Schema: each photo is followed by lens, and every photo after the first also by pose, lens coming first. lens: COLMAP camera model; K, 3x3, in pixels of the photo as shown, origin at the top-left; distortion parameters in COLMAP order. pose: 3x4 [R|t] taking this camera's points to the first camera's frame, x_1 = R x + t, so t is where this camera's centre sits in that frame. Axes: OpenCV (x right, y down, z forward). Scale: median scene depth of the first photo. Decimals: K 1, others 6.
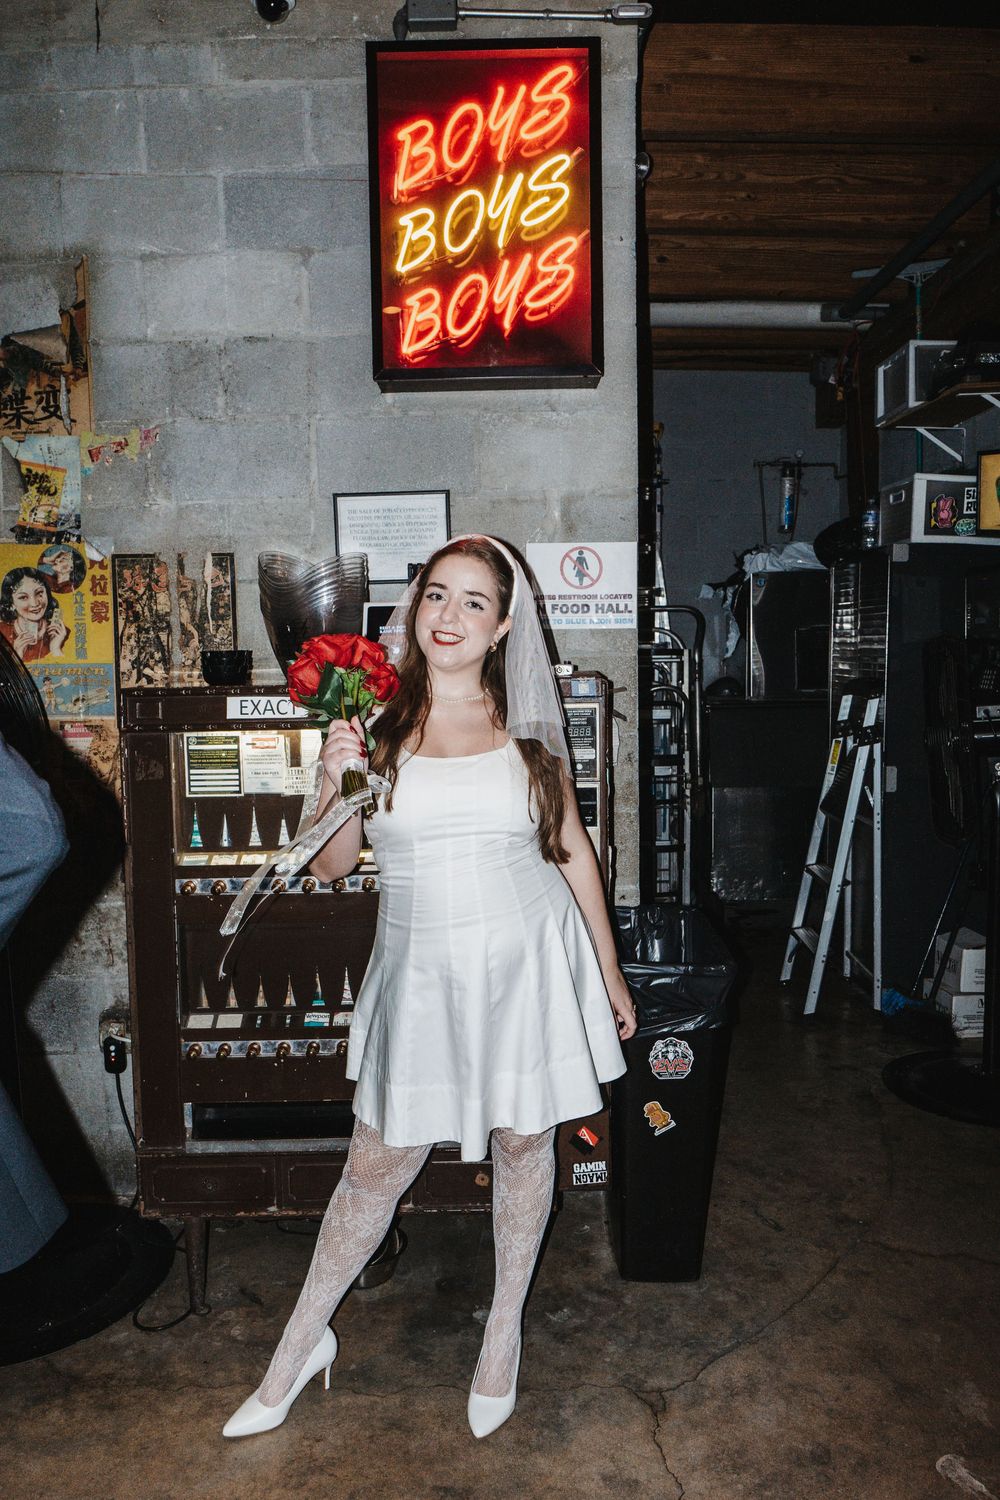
lens RADIAL K [[1147.2, 0, 526.2], [0, 1147.2, 754.1], [0, 0, 1]] dist [-0.086471, 0.072028]
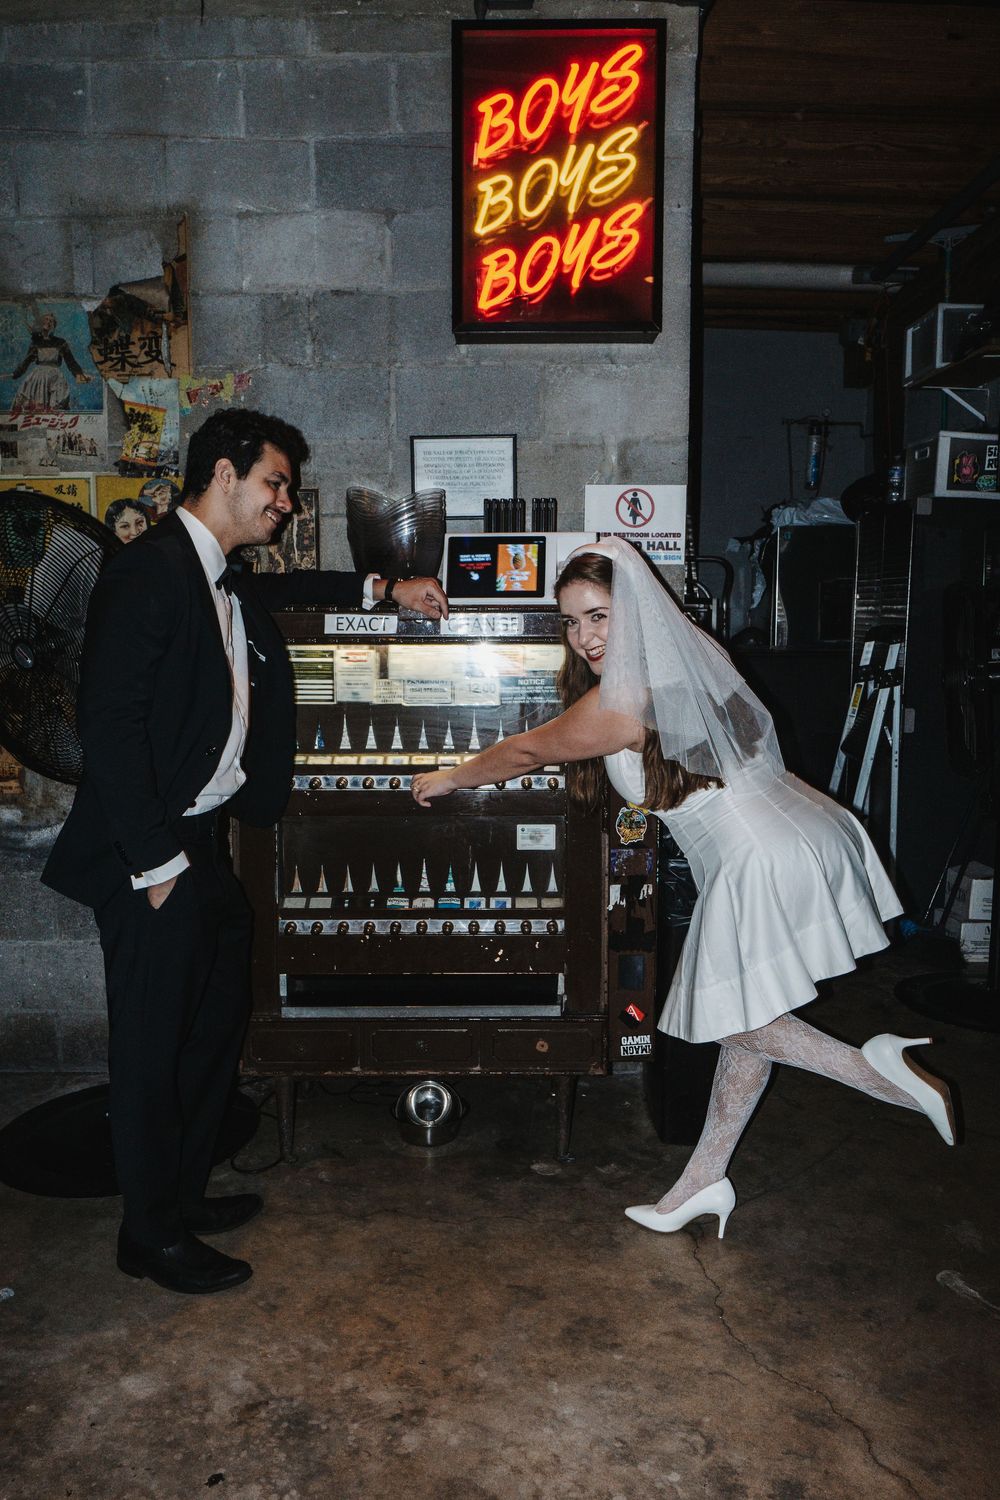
lens RADIAL K [[1147.2, 0, 526.2], [0, 1147.2, 754.1], [0, 0, 1]] dist [-0.086471, 0.072028]
pose [[0.999765, 0.019308, -0.009870, -0.041589], [-0.018953, 0.999213, 0.034848, 0.037532], [0.010535, -0.034653, 0.999344, -0.106573]]
